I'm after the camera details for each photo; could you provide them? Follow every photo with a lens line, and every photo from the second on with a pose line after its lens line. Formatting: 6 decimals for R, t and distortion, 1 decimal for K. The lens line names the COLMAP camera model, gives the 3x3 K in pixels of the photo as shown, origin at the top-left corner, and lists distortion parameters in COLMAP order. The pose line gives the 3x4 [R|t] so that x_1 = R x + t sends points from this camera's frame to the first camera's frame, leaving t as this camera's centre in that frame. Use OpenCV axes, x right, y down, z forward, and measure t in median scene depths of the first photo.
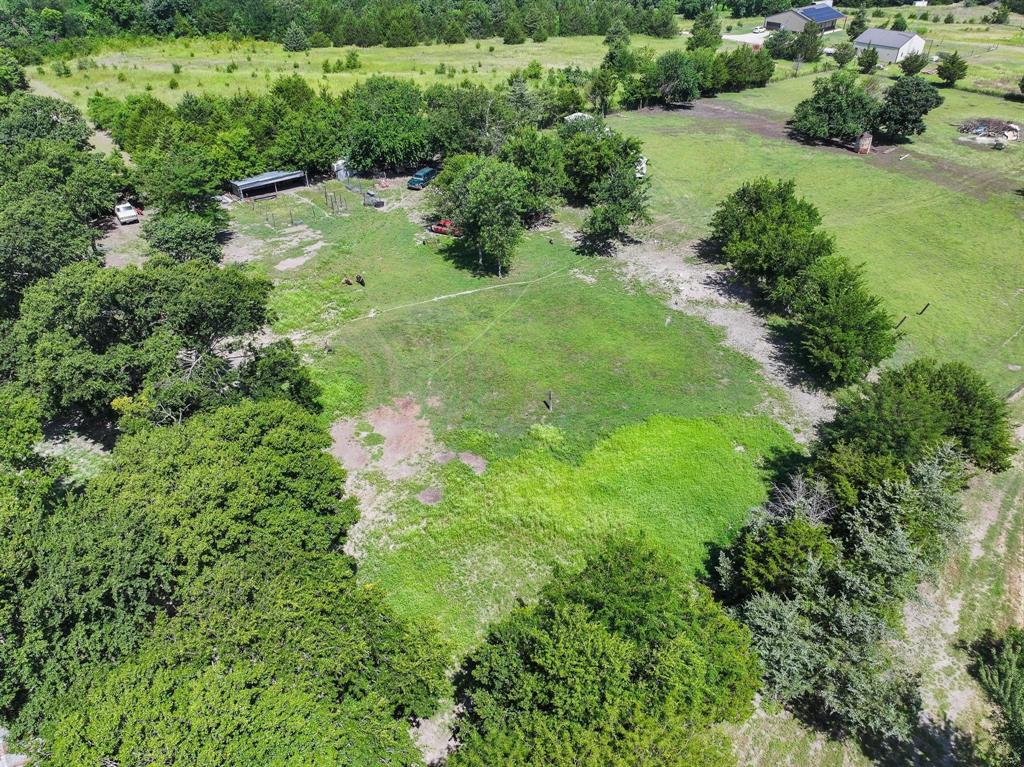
lens RADIAL K [[716.2, 0, 512.0], [0, 716.2, 383.5], [0, 0, 1]] dist [0.002584, 0.012712]
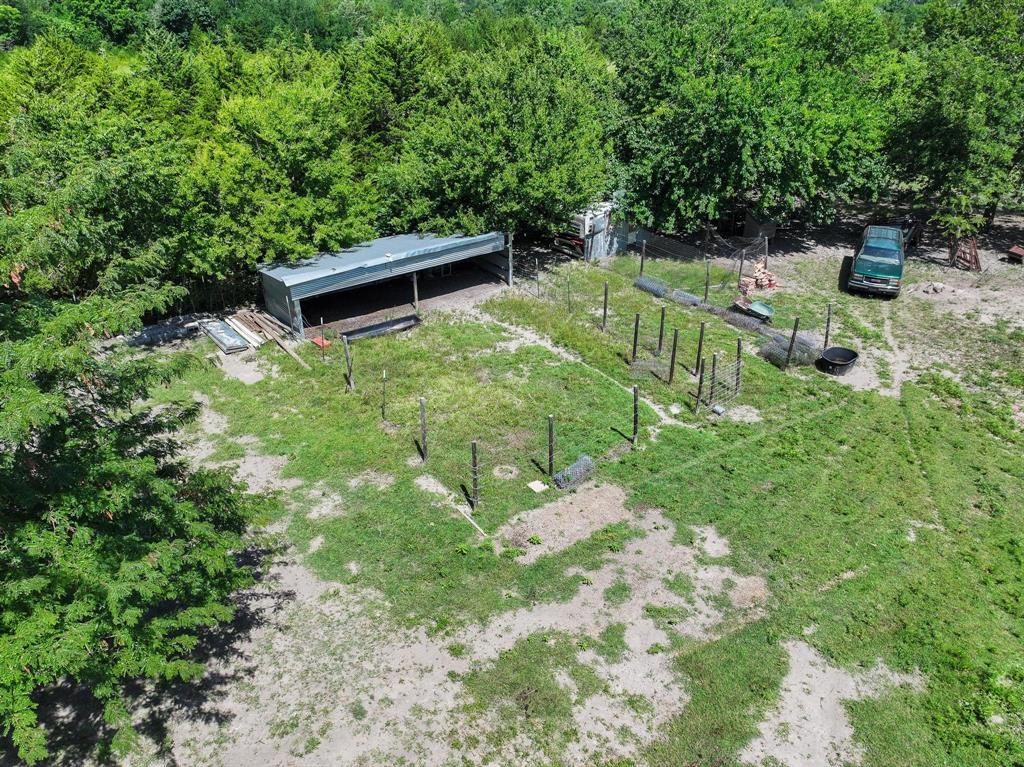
lens RADIAL K [[716.2, 0, 512.0], [0, 716.2, 383.5], [0, 0, 1]] dist [0.002584, 0.012712]
pose [[0.999666, 0.009937, -0.023857, -0.282366], [-0.012253, 0.995014, -0.098983, -0.207348], [0.022755, 0.099242, 0.994803, 0.717874]]
